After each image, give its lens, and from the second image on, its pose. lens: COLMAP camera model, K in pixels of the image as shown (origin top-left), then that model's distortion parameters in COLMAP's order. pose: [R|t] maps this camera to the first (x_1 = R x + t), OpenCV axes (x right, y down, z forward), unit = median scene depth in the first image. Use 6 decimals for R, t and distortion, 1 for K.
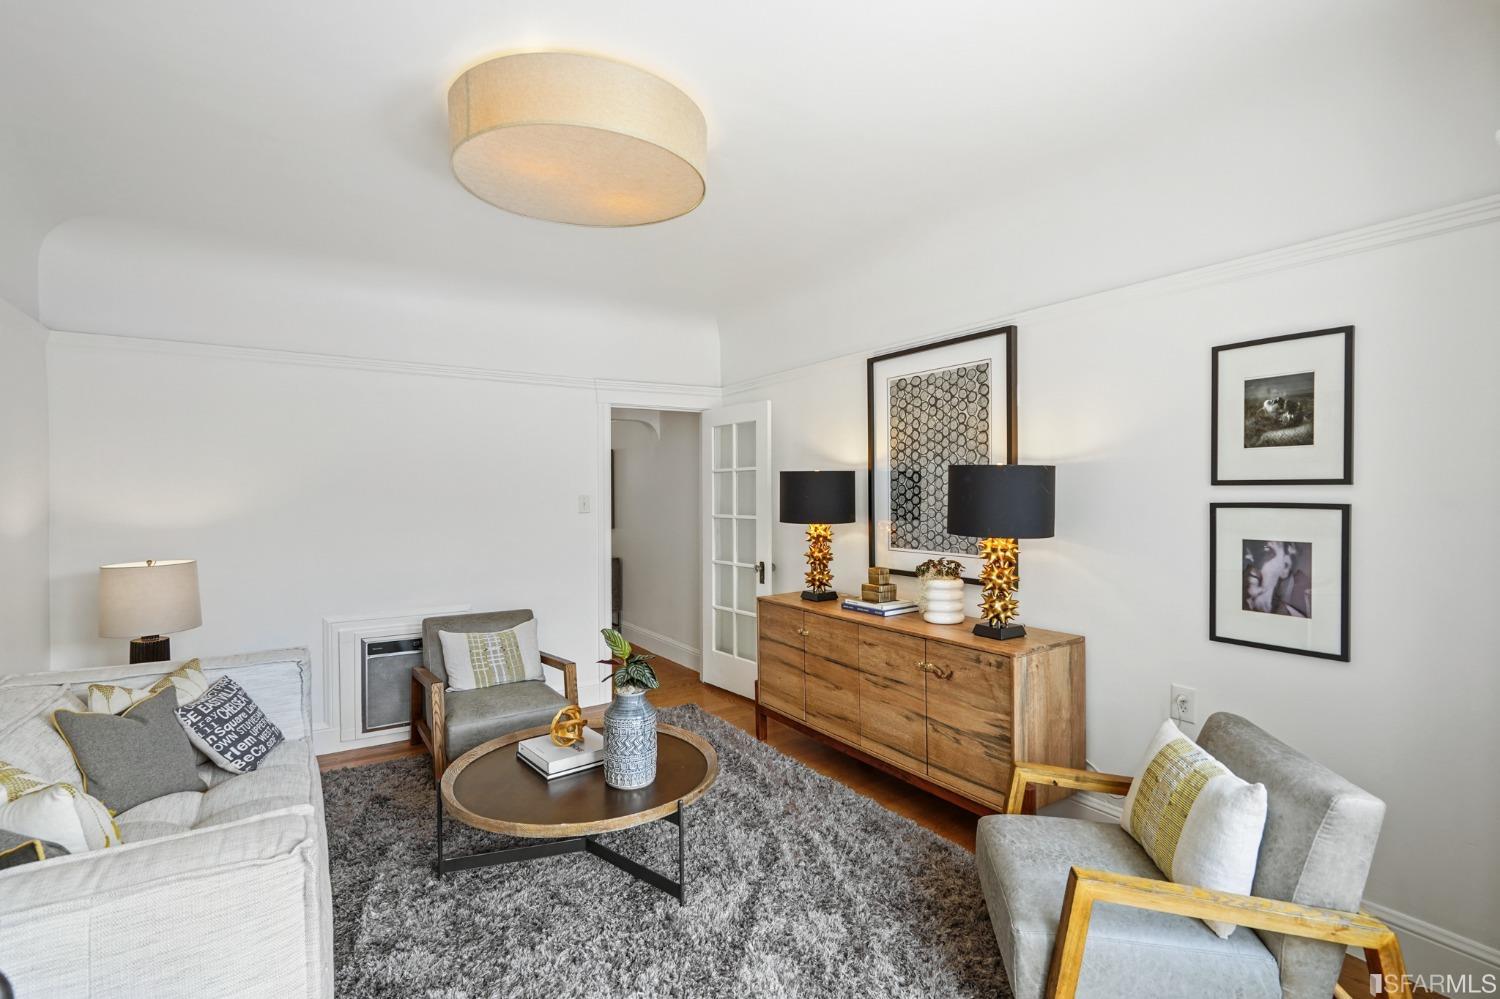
lens RADIAL K [[685.4, 0, 750.0], [0, 685.4, 499.5], [0, 0, 1]] dist [-0.001665, 0.000657]
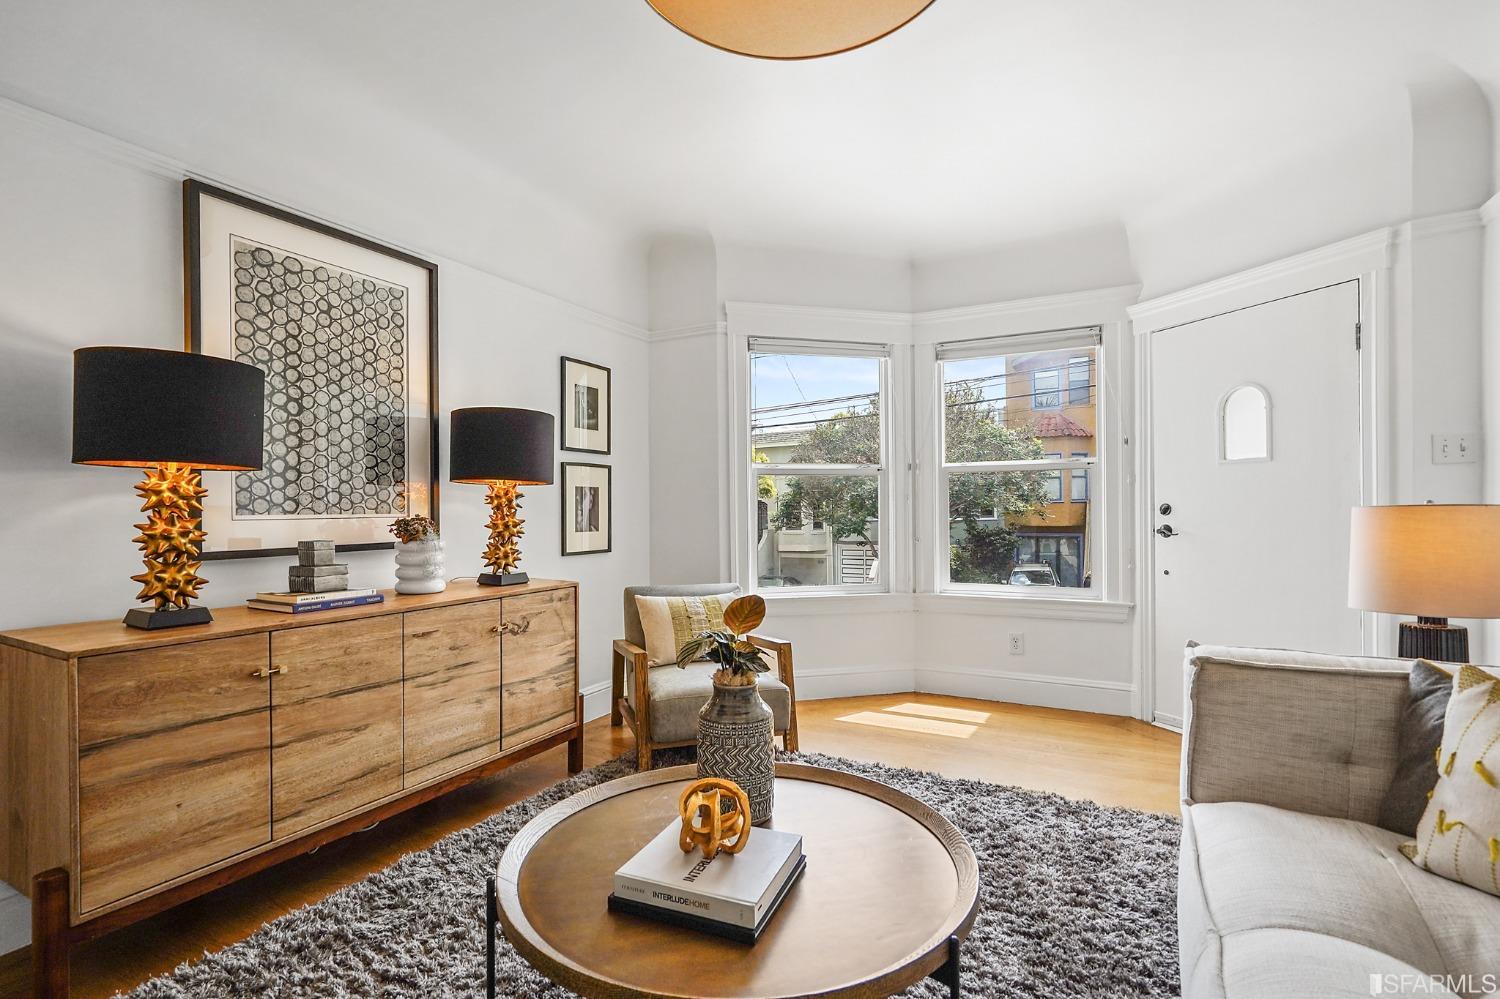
lens RADIAL K [[713.6, 0, 727.5], [0, 713.6, 501.8], [0, 0, 1]] dist [0.000811, 0.001096]
pose [[-0.448059, 0.014034, 0.893894, -0.635677], [0.017047, 0.999829, -0.007152, 0.080574], [-0.893842, 0.012034, -0.448221, 1.033231]]
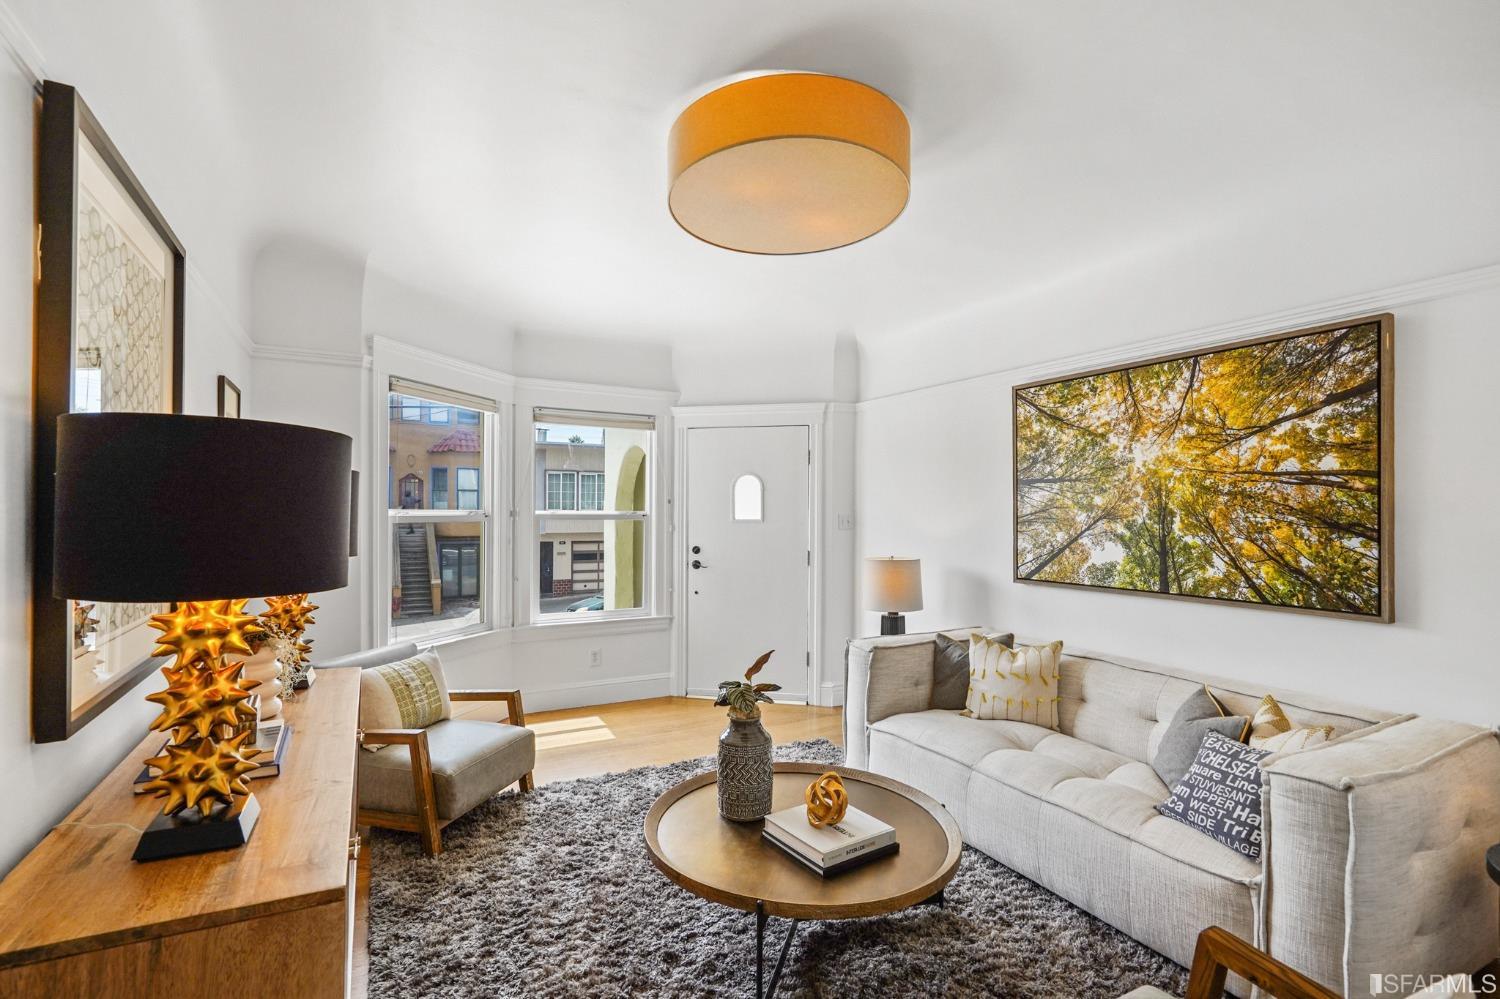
lens RADIAL K [[703.0, 0, 725.9], [0, 703.0, 507.5], [0, 0, 1]] dist [0.001163, 0.000608]
pose [[-0.992453, -0.000144, 0.122628, -0.210529], [0.000320, 0.999993, 0.003761, -0.009052], [-0.122628, 0.003772, -0.992446, 1.531101]]
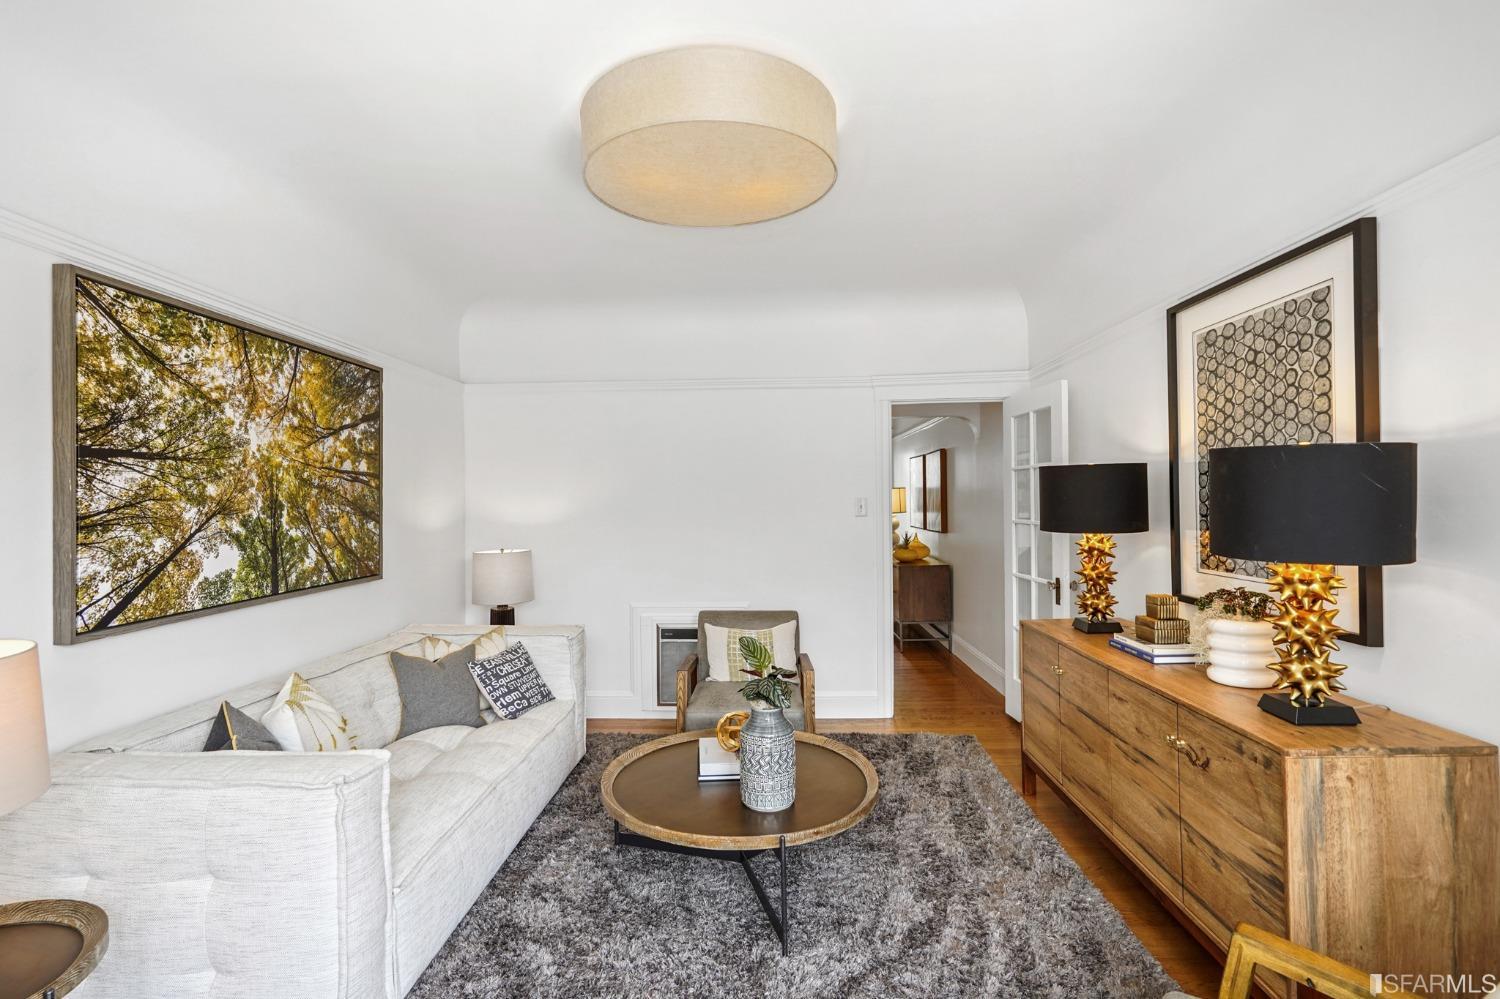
lens RADIAL K [[690.5, 0, 750.0], [0, 690.5, 499.5], [0, 0, 1]] dist [0.000137, -0.000010]
pose [[0.815324, -0.005649, -0.578978, 0.277052], [0.003108, 0.999981, -0.005380, 0.000775], [0.578997, 0.002587, 0.815326, 0.165683]]
